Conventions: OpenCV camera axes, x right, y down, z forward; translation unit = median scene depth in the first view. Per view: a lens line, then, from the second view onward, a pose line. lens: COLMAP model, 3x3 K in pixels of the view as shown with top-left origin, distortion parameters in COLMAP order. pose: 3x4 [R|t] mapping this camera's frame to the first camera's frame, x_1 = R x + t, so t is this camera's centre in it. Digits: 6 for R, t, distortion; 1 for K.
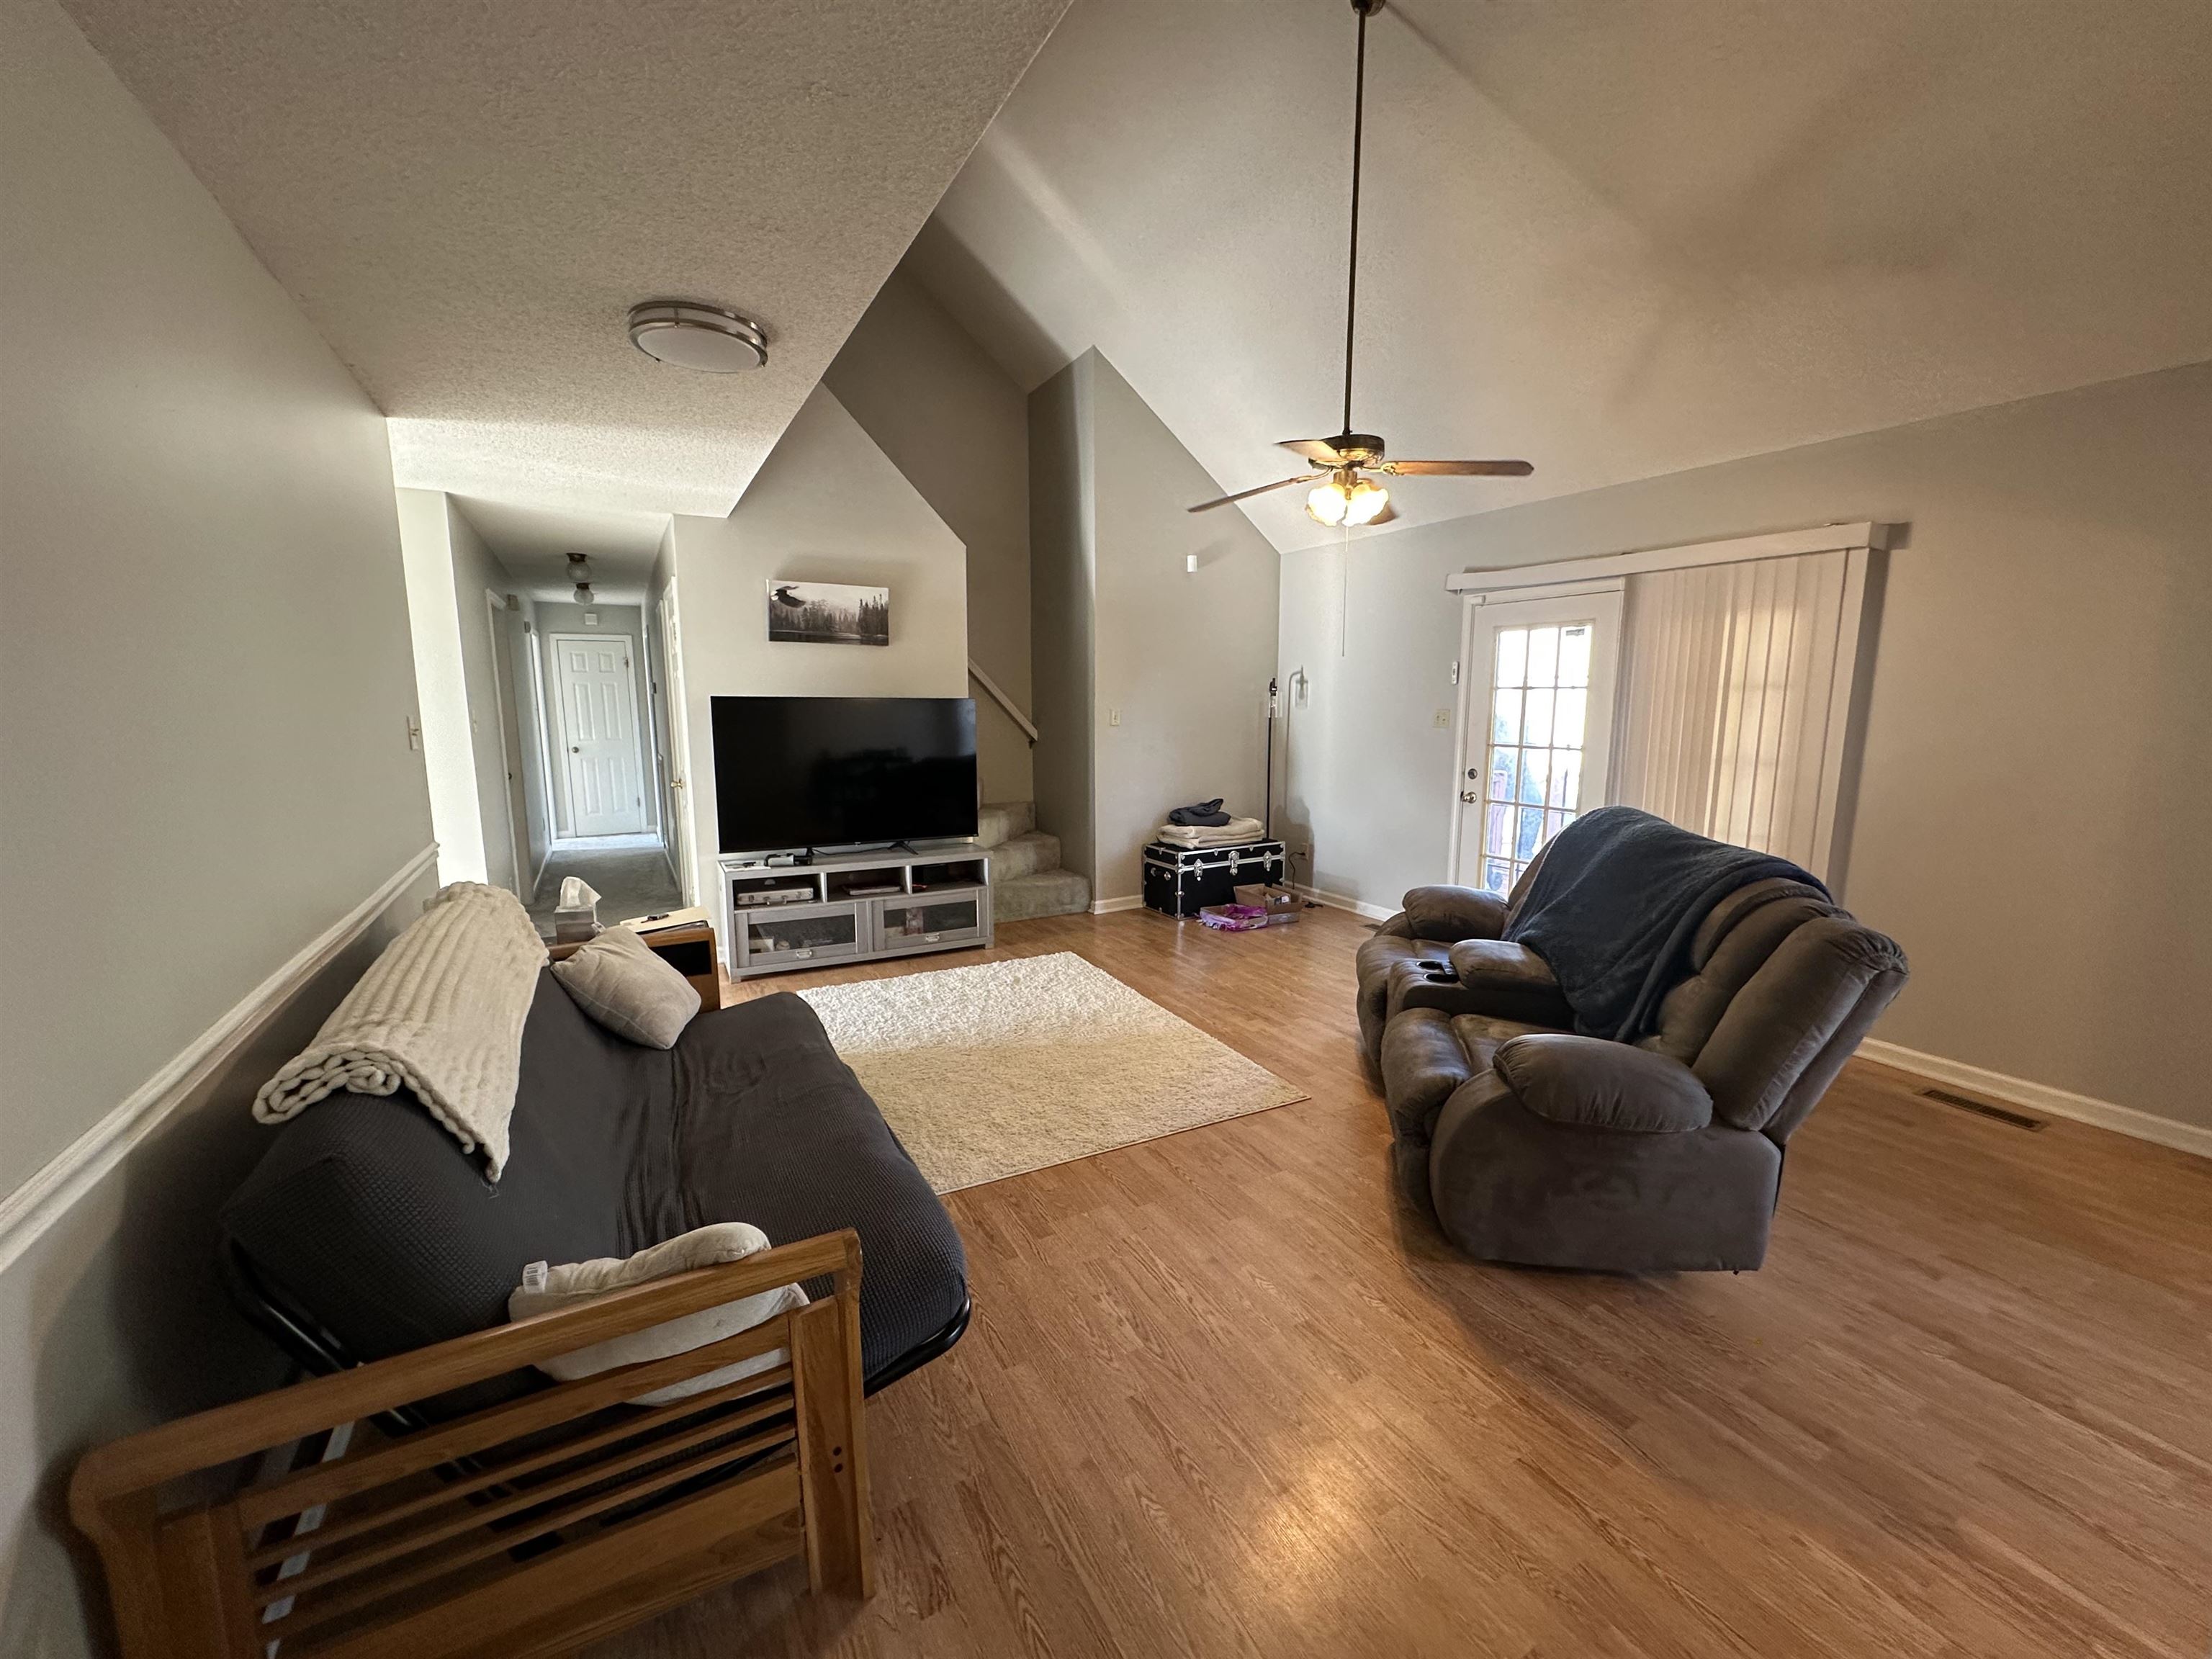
lens RADIAL K [[883.4, 0, 1107.9], [0, 883.4, 831.8], [0, 0, 1]] dist [-0.005112, 0.001521]
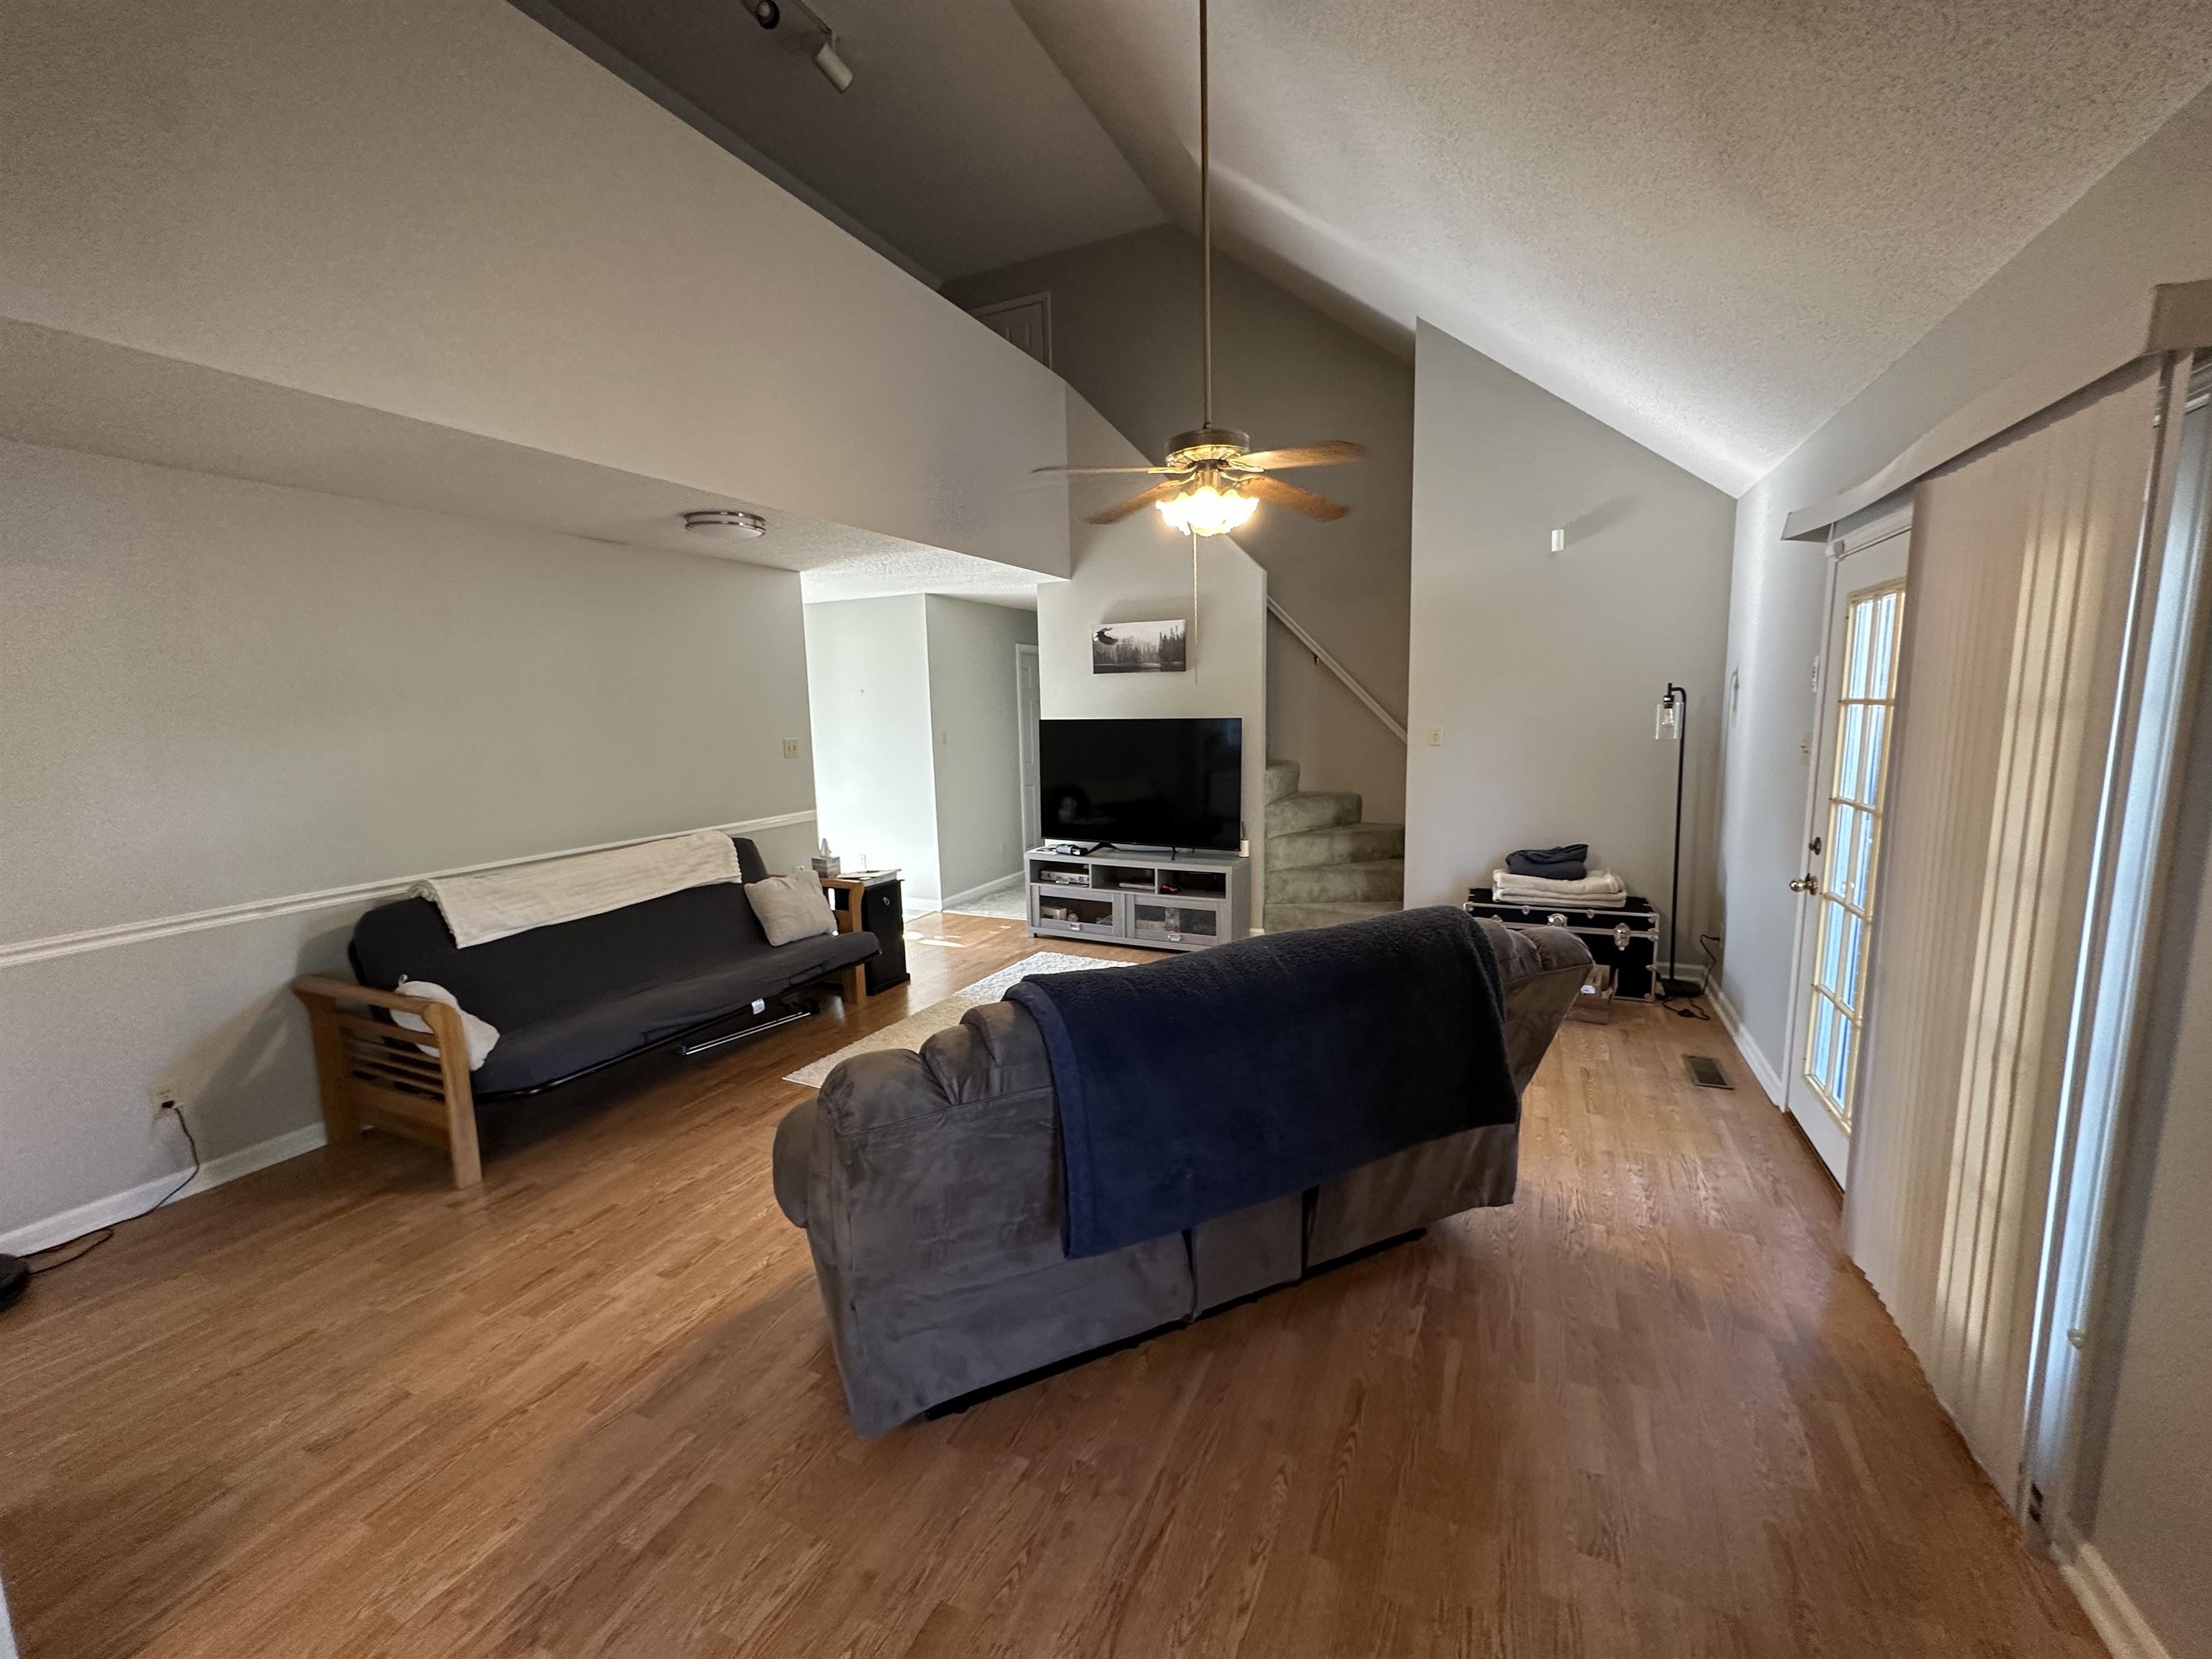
lens RADIAL K [[883.4, 0, 1106.6], [0, 883.4, 829.8], [0, 0, 1]] dist [-0.005112, 0.001521]
pose [[0.586515, 0.100002, -0.803741, 0.642474], [-0.099446, 0.993731, 0.051072, -0.062418], [0.803810, 0.049974, 0.592783, 0.285005]]
